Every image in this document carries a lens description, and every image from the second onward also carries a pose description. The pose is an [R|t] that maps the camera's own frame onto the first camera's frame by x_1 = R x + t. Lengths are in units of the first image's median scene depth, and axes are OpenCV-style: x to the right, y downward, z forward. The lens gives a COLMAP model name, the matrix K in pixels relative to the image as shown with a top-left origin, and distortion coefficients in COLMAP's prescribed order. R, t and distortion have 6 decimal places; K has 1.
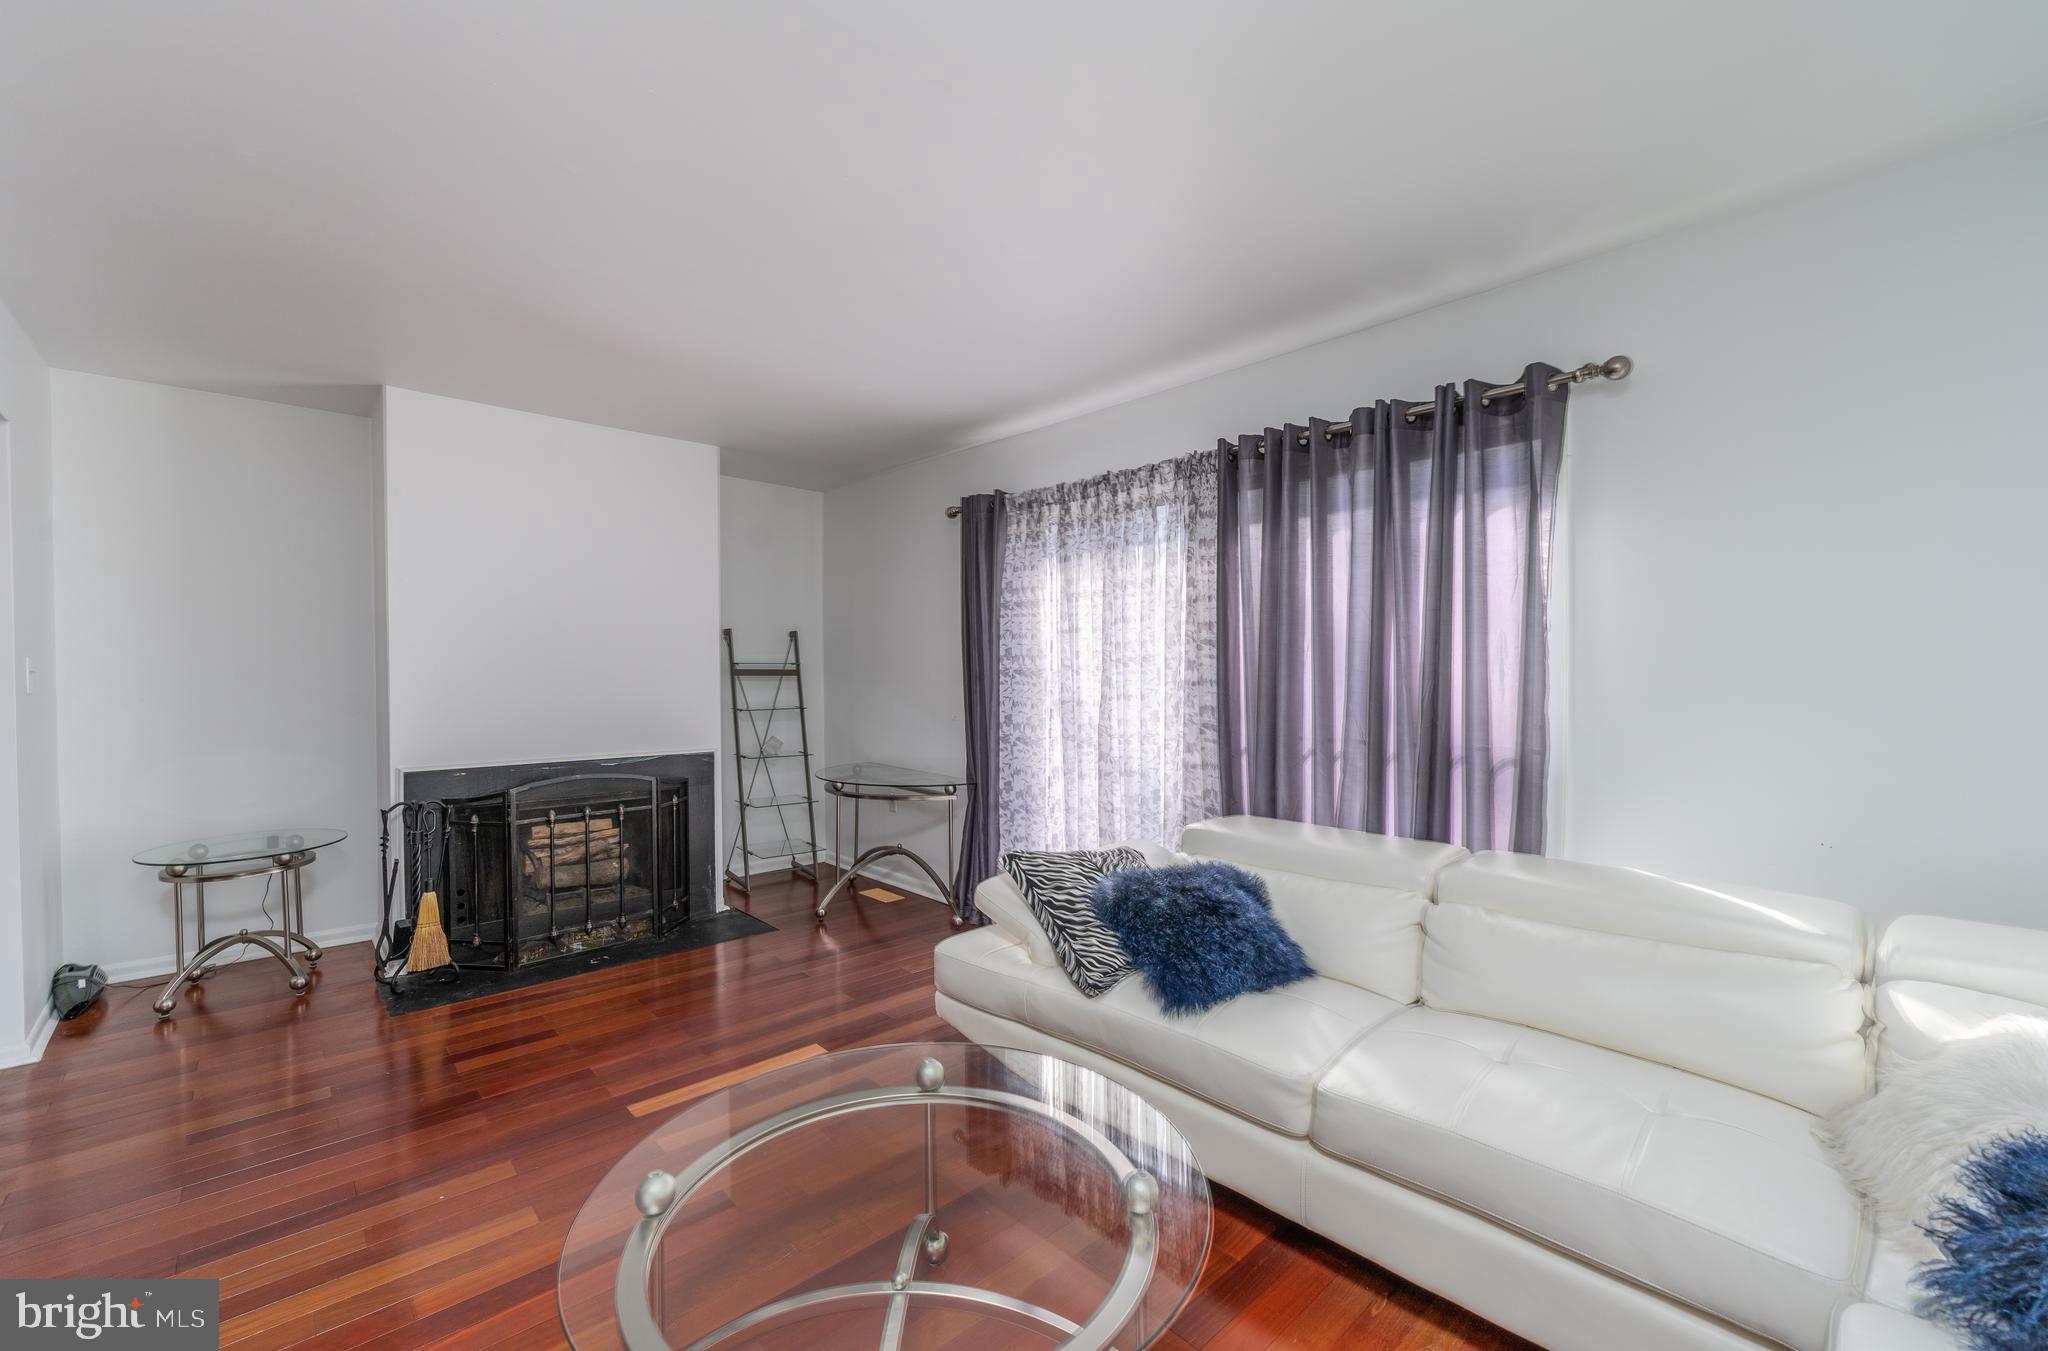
lens RADIAL K [[839.4, 0, 1029.3], [0, 839.4, 679.6], [0, 0, 1]] dist [0.003227, -0.000243]
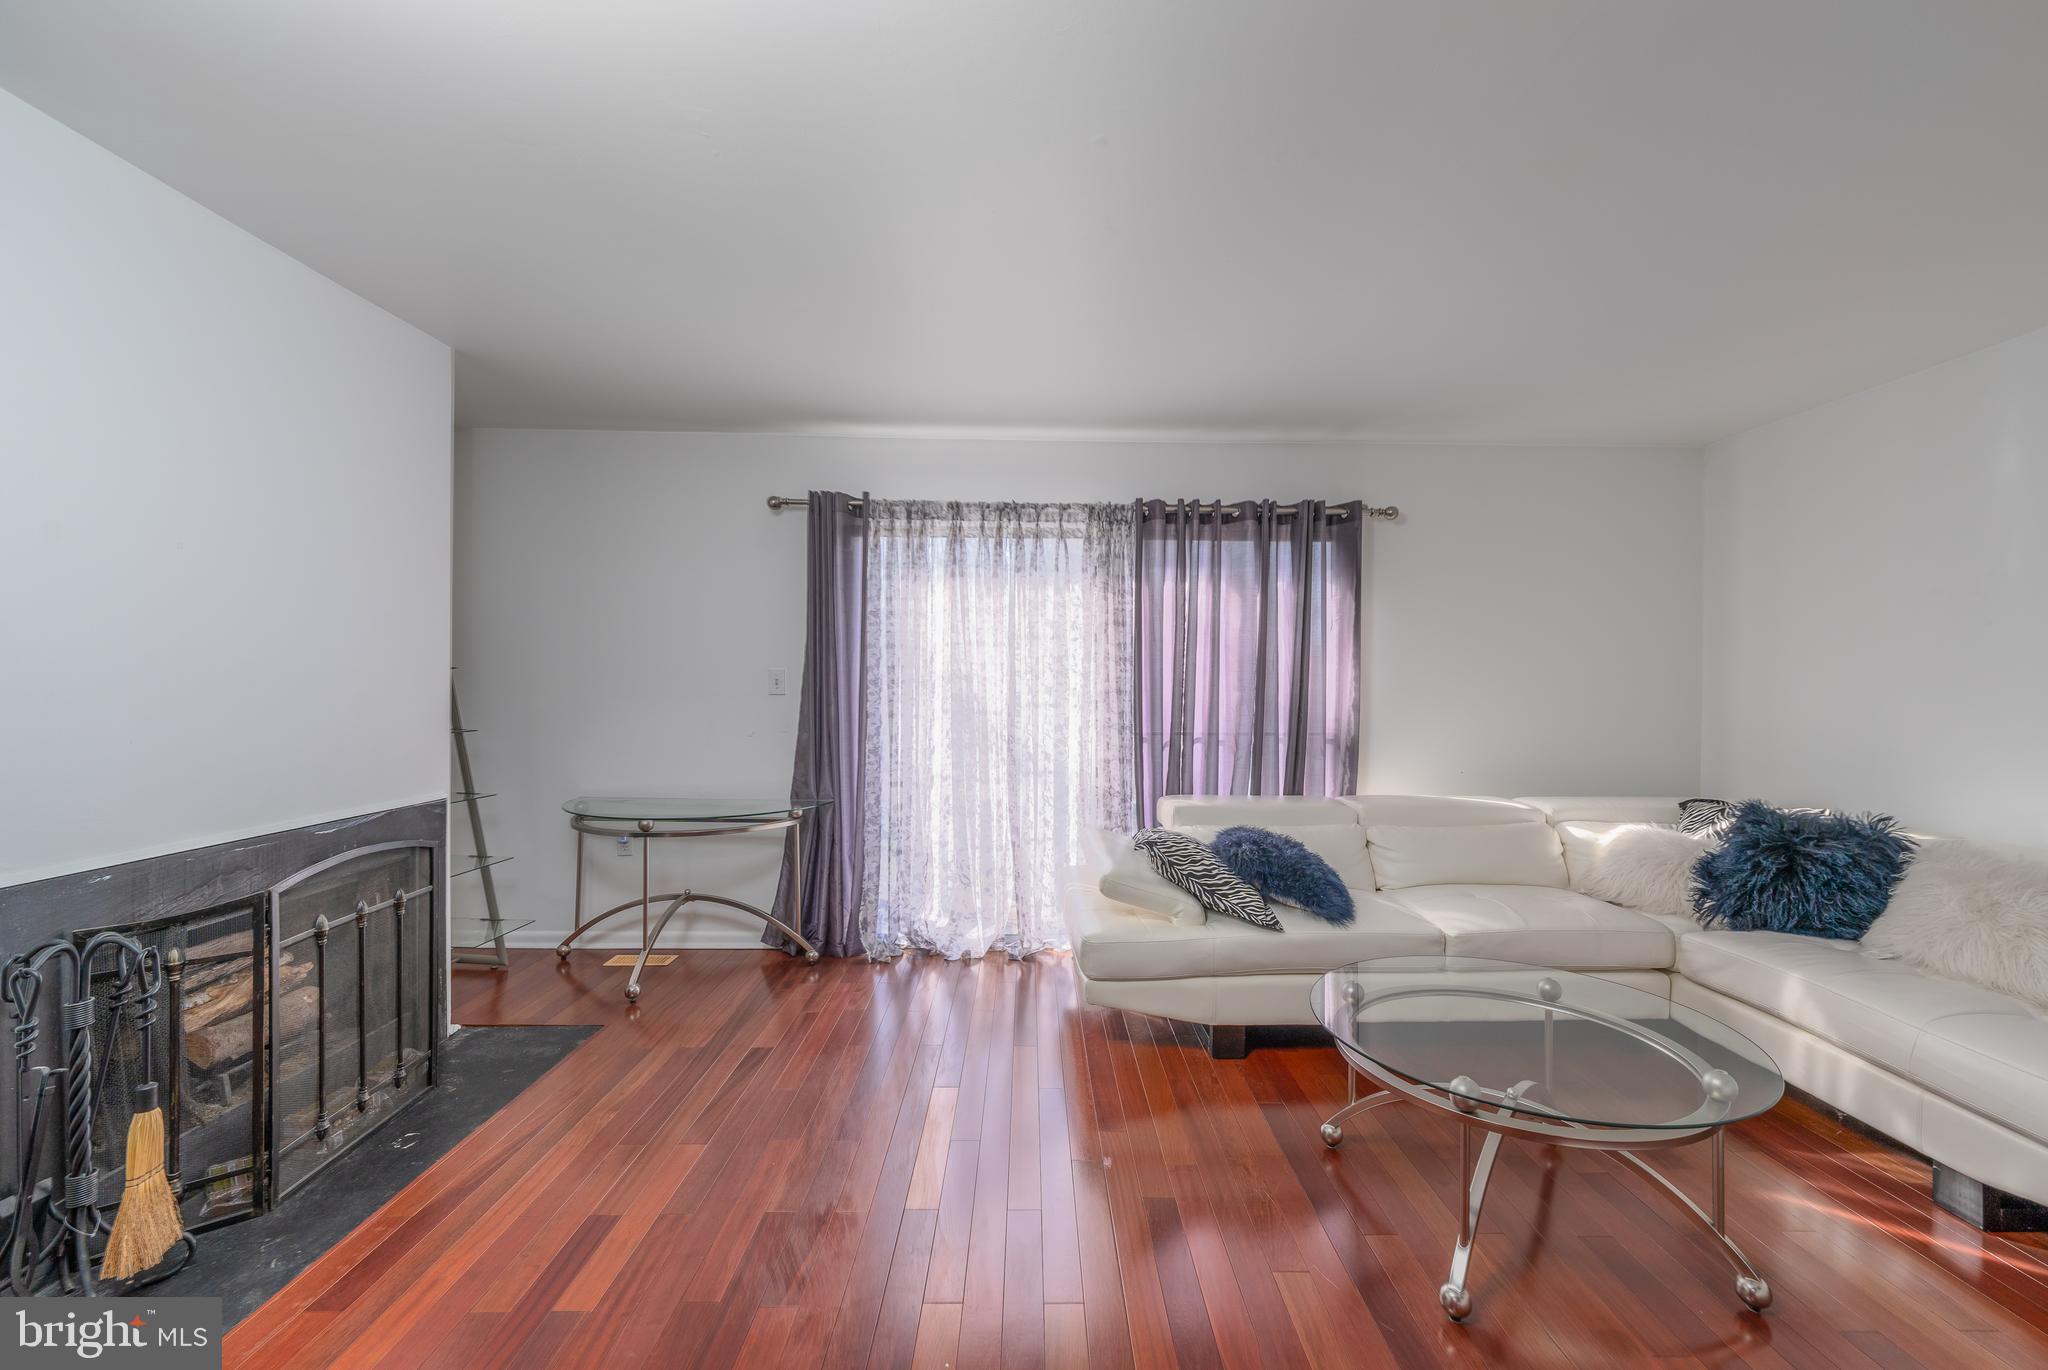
lens RADIAL K [[843.9, 0, 1039.0], [0, 843.9, 685.3], [0, 0, 1]] dist [0.002364, -0.000429]
pose [[0.662028, 0.001433, 0.749478, -0.725134], [0.000749, 0.999996, -0.002573, -0.003877], [-0.749479, 0.002265, 0.662024, 0.249299]]
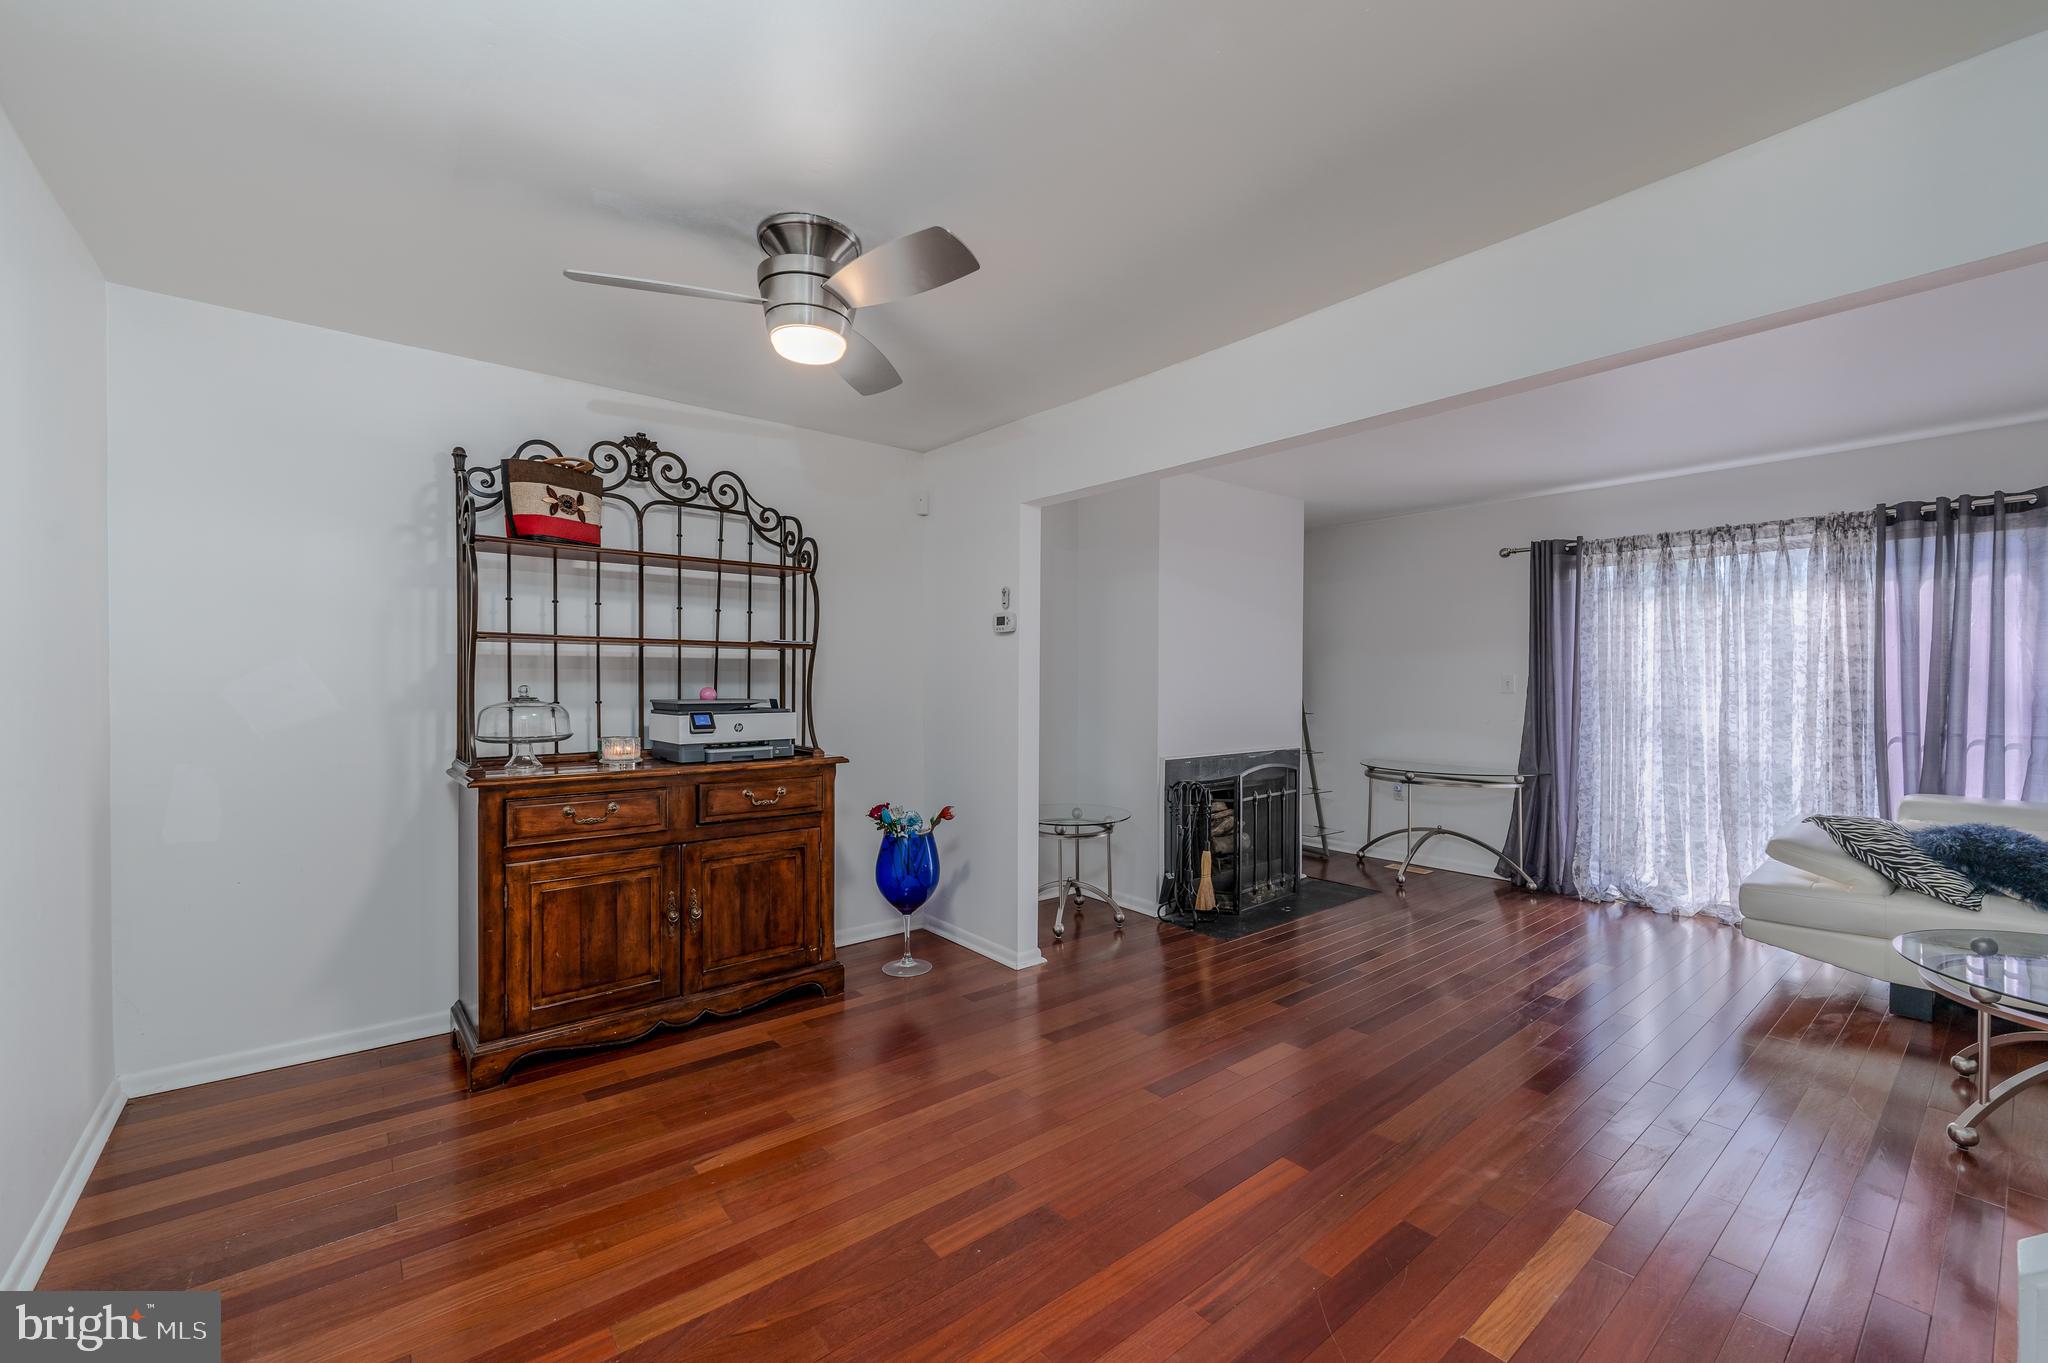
lens RADIAL K [[839.4, 0, 1042.4], [0, 839.4, 691.8], [0, 0, 1]] dist [0.003227, -0.000243]
pose [[0.999364, 0.000733, -0.035665, -0.901878], [-0.000643, 0.999997, 0.002528, 0.000789], [0.035667, -0.002504, 0.999361, -0.301052]]
